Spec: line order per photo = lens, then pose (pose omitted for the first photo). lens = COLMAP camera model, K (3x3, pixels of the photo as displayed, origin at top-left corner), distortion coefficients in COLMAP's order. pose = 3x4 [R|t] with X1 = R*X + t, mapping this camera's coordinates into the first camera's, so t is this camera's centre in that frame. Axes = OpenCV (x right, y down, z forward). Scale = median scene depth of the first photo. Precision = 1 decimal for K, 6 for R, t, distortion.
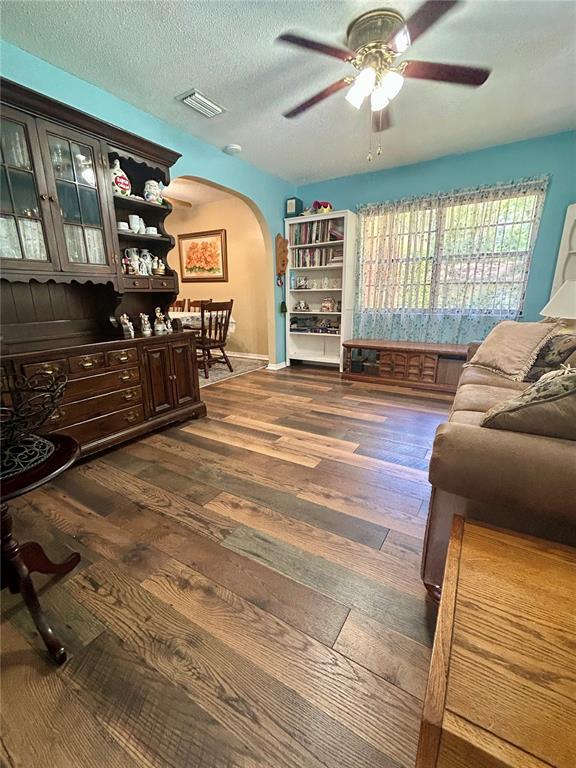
lens RADIAL K [[348.5, 0, 288.0], [0, 348.5, 384.0], [0, 0, 1]] dist [0.001087, -0.000117]
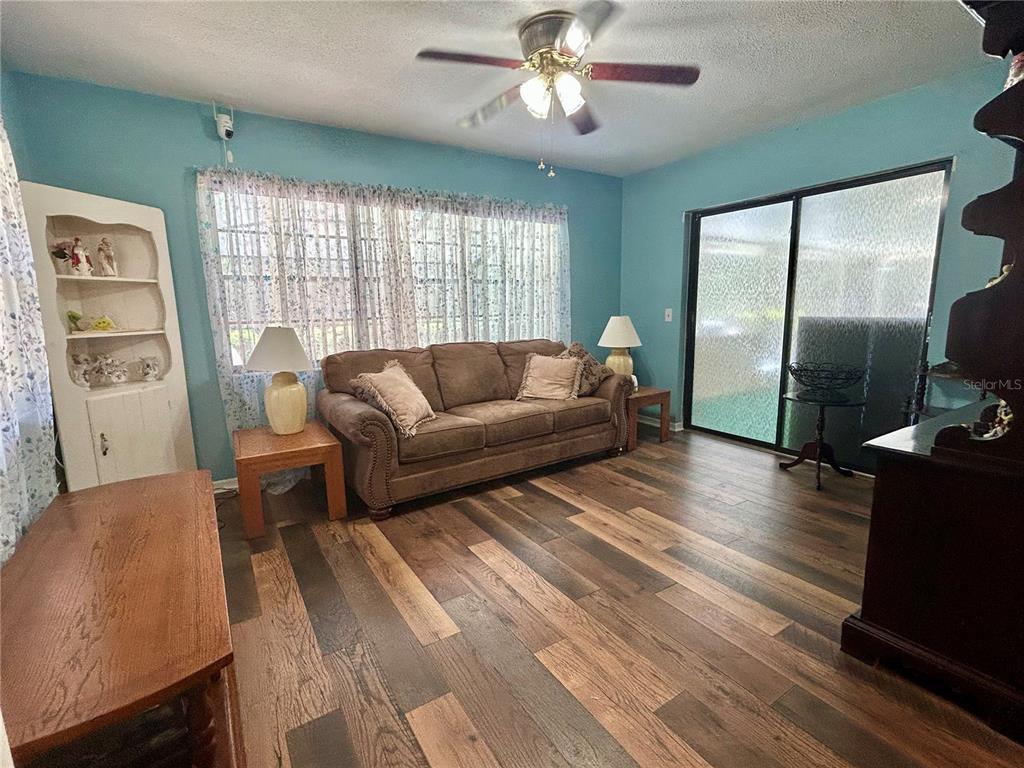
lens RADIAL K [[477.2, 0, 512.0], [0, 477.2, 384.0], [0, 0, 1]] dist [-0.003813, -0.000441]
pose [[-0.902705, -0.046962, 0.427689, -0.128262], [0.129113, 0.918648, 0.373383, -0.498487], [-0.410431, 0.392275, -0.823205, 1.683996]]
